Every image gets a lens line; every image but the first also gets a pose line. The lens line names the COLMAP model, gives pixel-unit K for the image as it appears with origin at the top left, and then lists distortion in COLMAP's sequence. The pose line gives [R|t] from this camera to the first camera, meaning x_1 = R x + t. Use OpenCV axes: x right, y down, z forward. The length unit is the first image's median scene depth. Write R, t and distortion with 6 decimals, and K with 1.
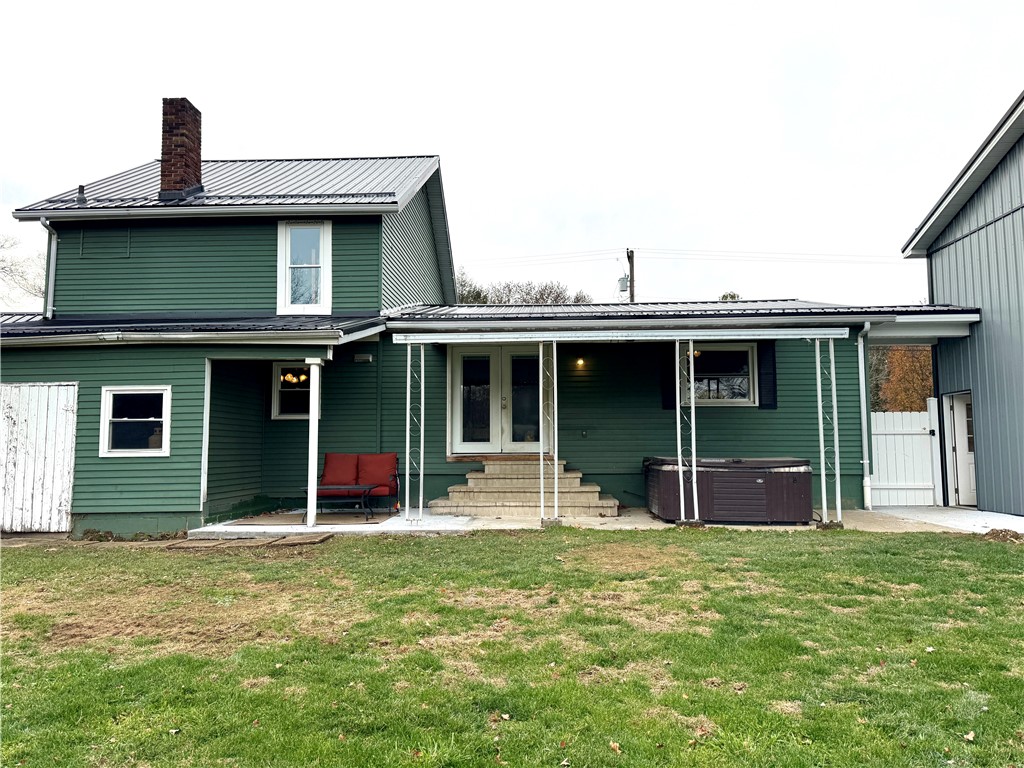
lens RADIAL K [[735.0, 0, 512.0], [0, 735.0, 384.0], [0, 0, 1]] dist [0.190957, -0.363282]
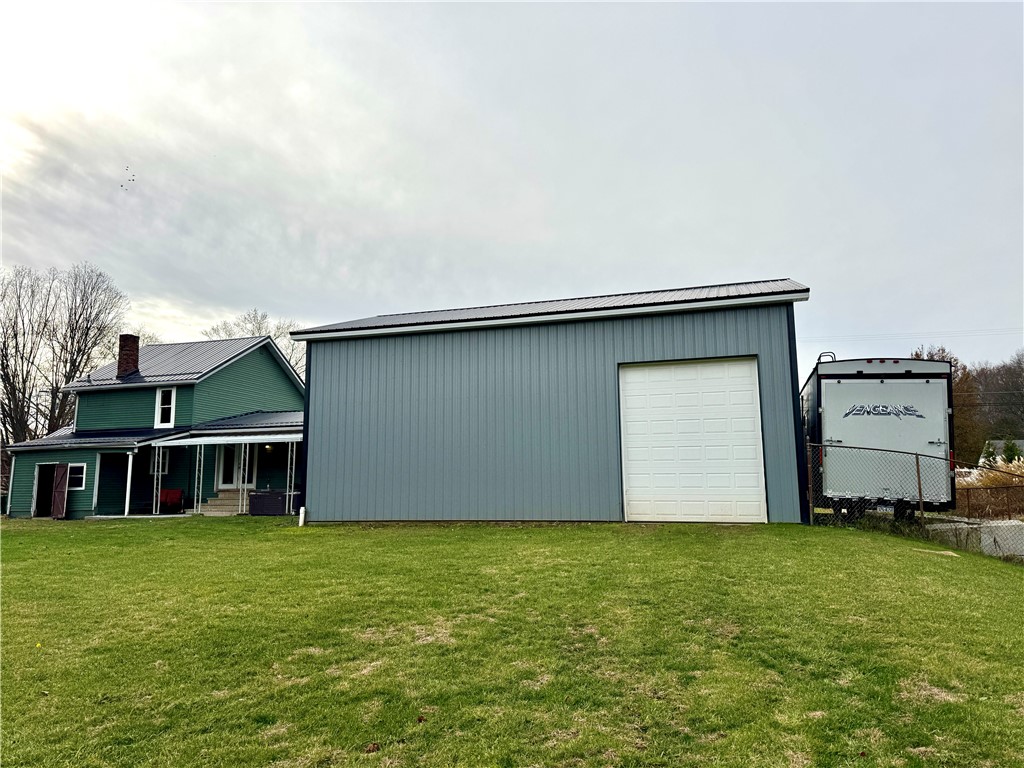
lens RADIAL K [[735.0, 0, 512.0], [0, 735.0, 384.0], [0, 0, 1]] dist [0.190957, -0.363282]
pose [[0.964826, -0.044135, -0.259157, 1.406691], [0.028993, 0.997657, -0.061967, -0.057337], [0.261284, 0.052274, 0.963845, -0.985926]]
